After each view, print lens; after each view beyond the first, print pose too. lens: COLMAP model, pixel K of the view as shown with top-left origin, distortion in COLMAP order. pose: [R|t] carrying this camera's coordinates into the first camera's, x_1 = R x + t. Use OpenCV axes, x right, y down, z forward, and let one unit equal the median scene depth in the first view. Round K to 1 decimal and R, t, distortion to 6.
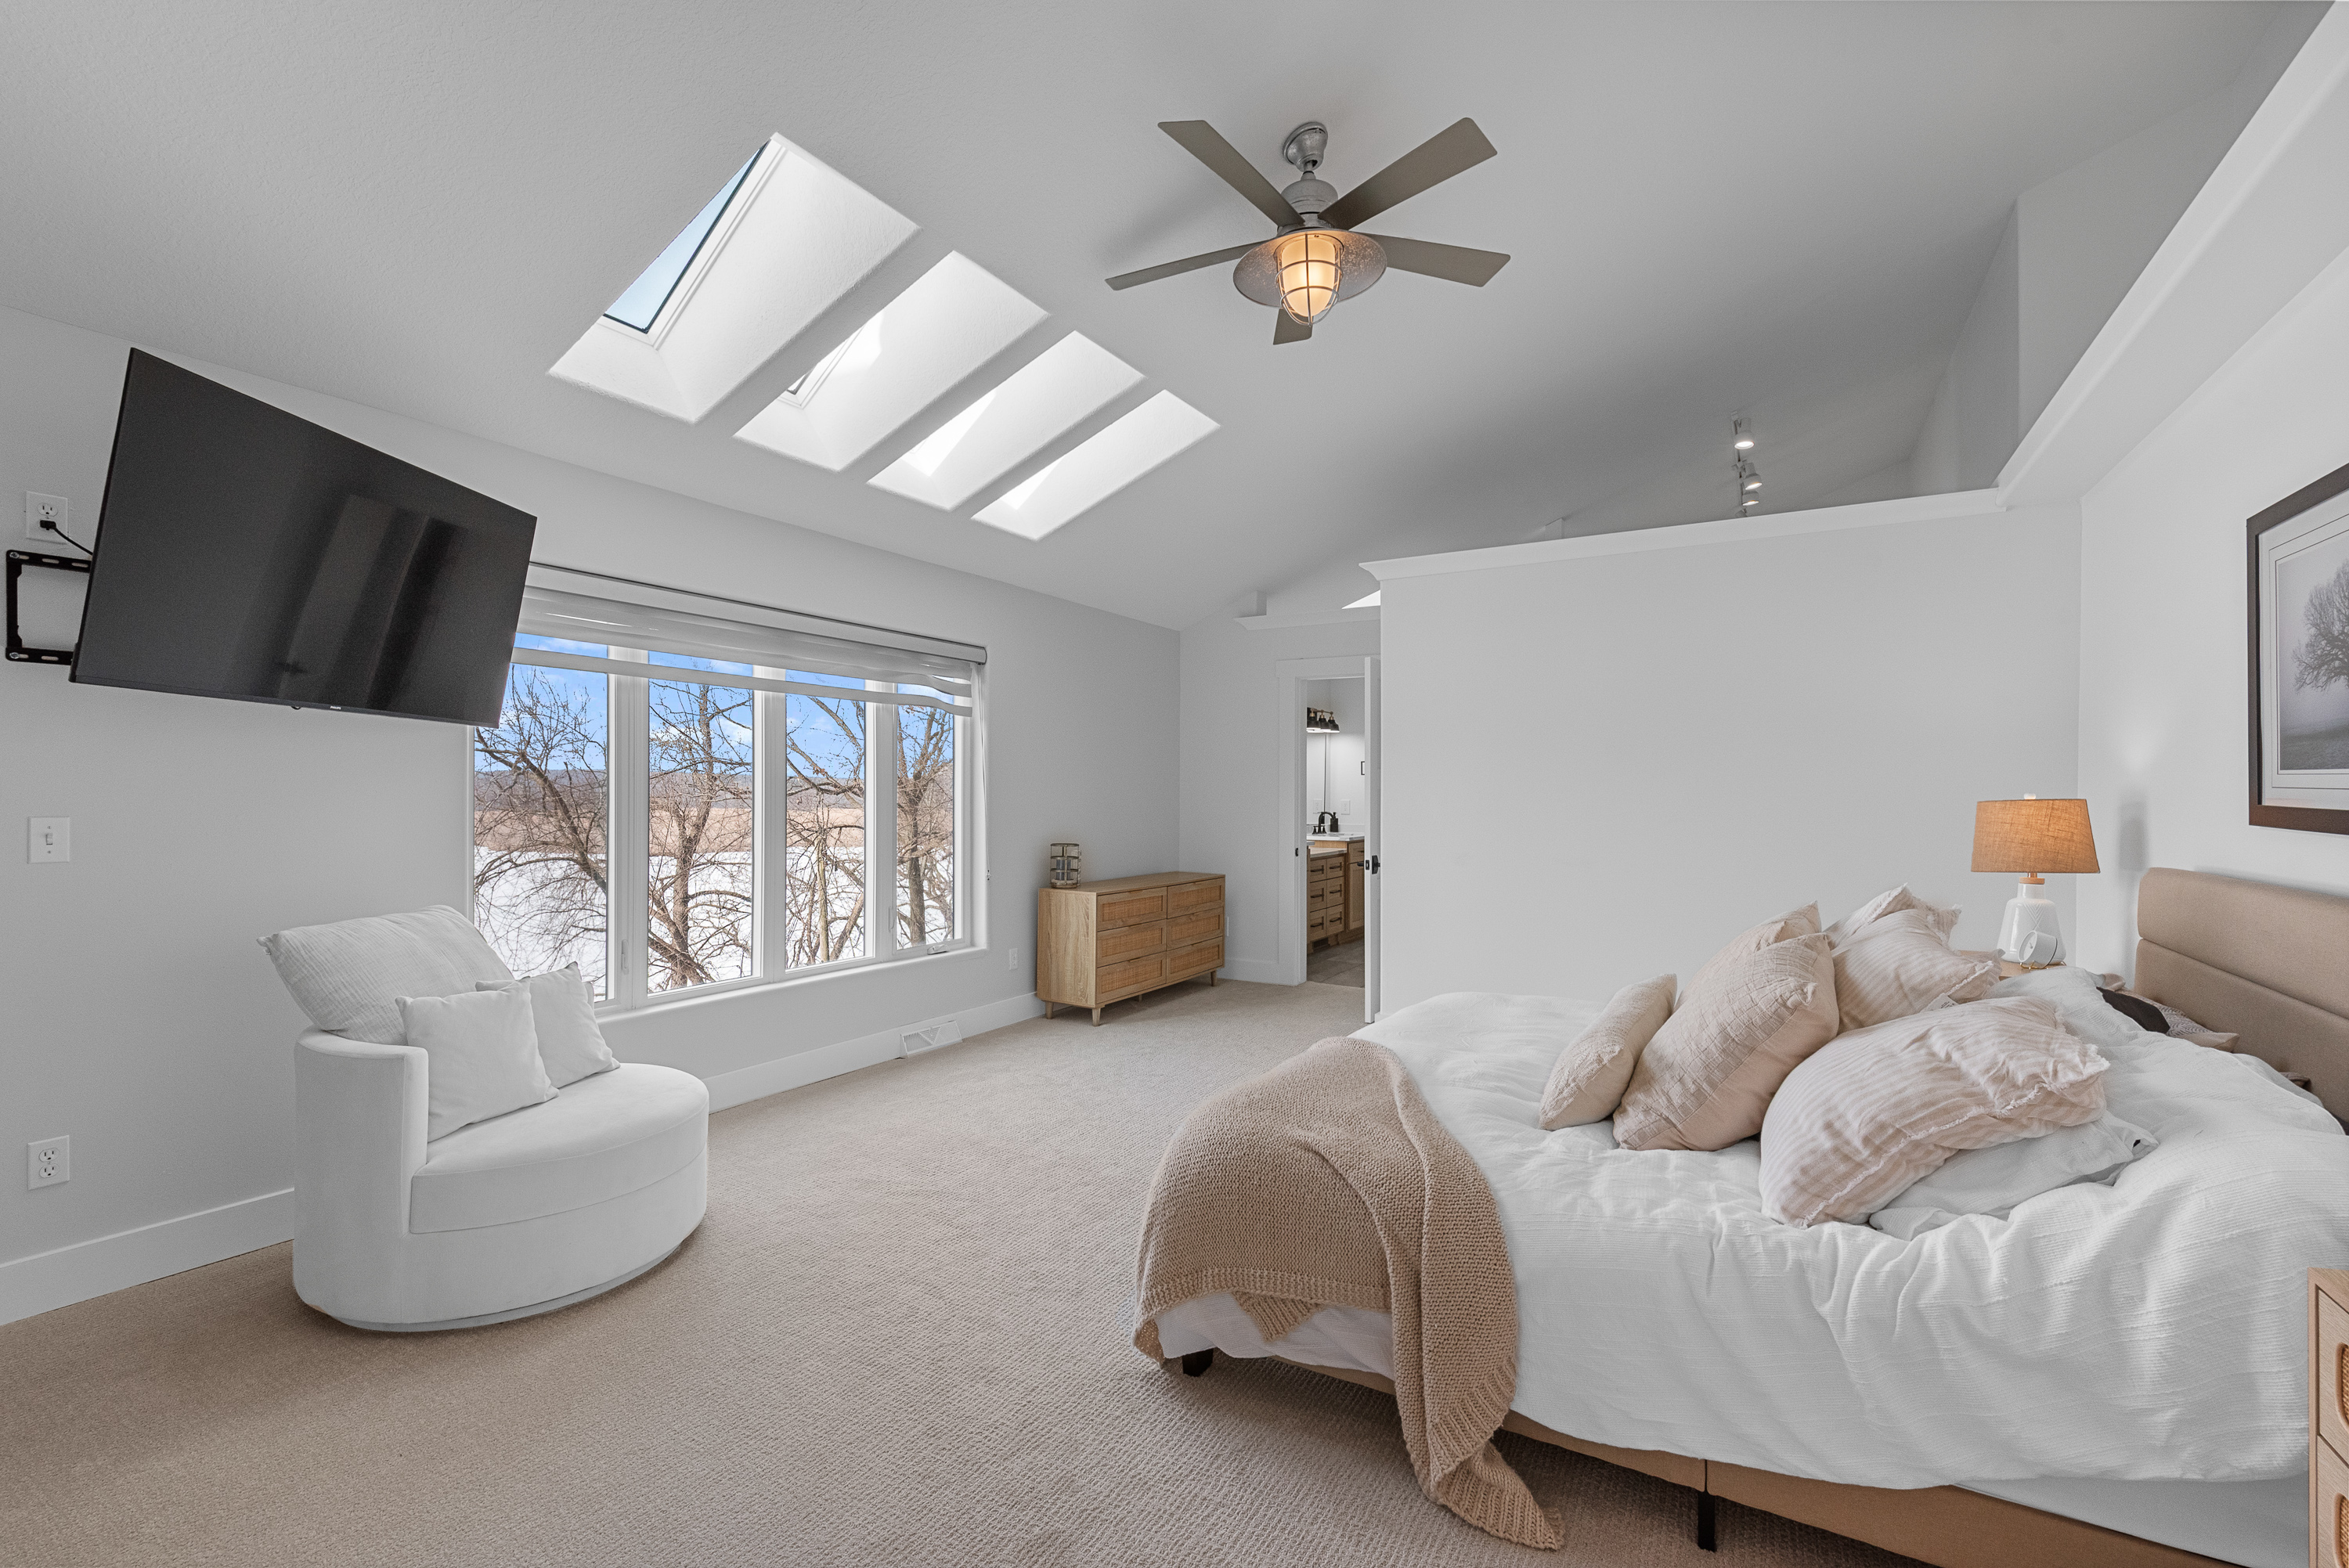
lens RADIAL K [[1024.0, 0, 1170.2], [0, 1024.0, 779.2], [0, 0, 1]] dist [0.000876, 0.000476]
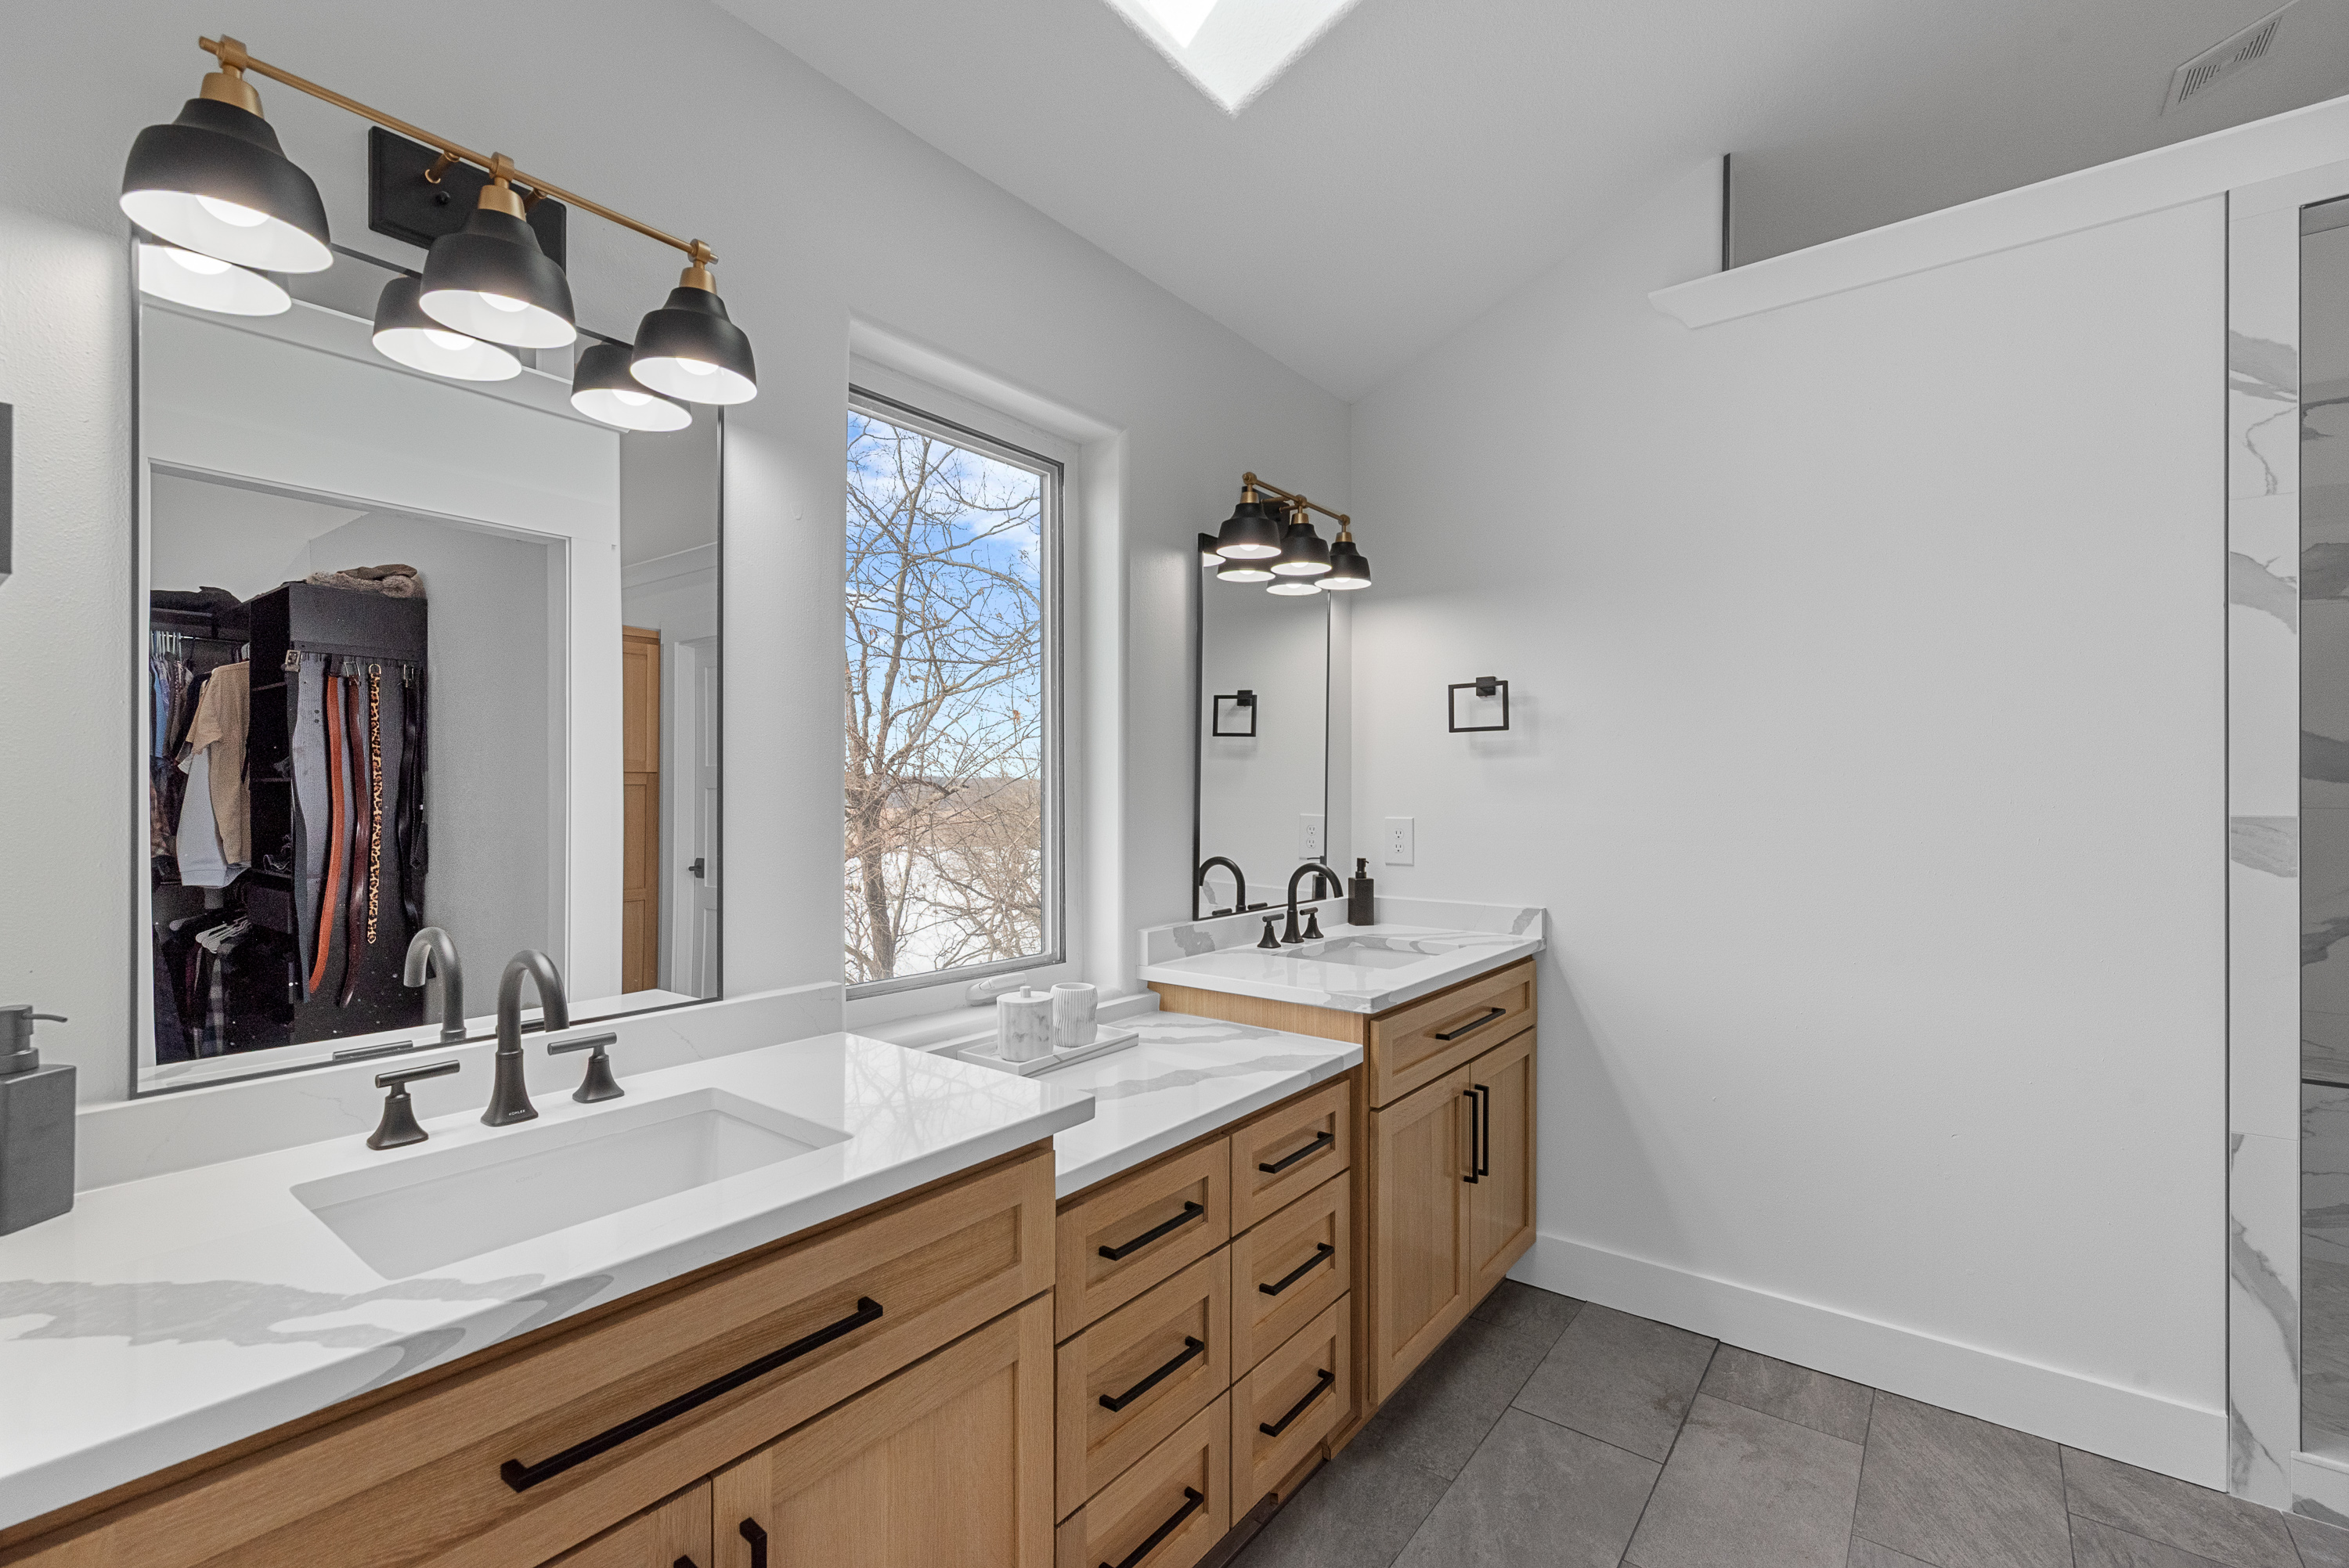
lens RADIAL K [[1024.0, 0, 1170.2], [0, 1024.0, 779.2], [0, 0, 1]] dist [0.000876, 0.000476]
pose [[0.991173, -0.003965, -0.132518, 0.145884], [0.003893, 0.999992, -0.000804, 0.009723], [0.132520, 0.000281, 0.991180, 0.704569]]
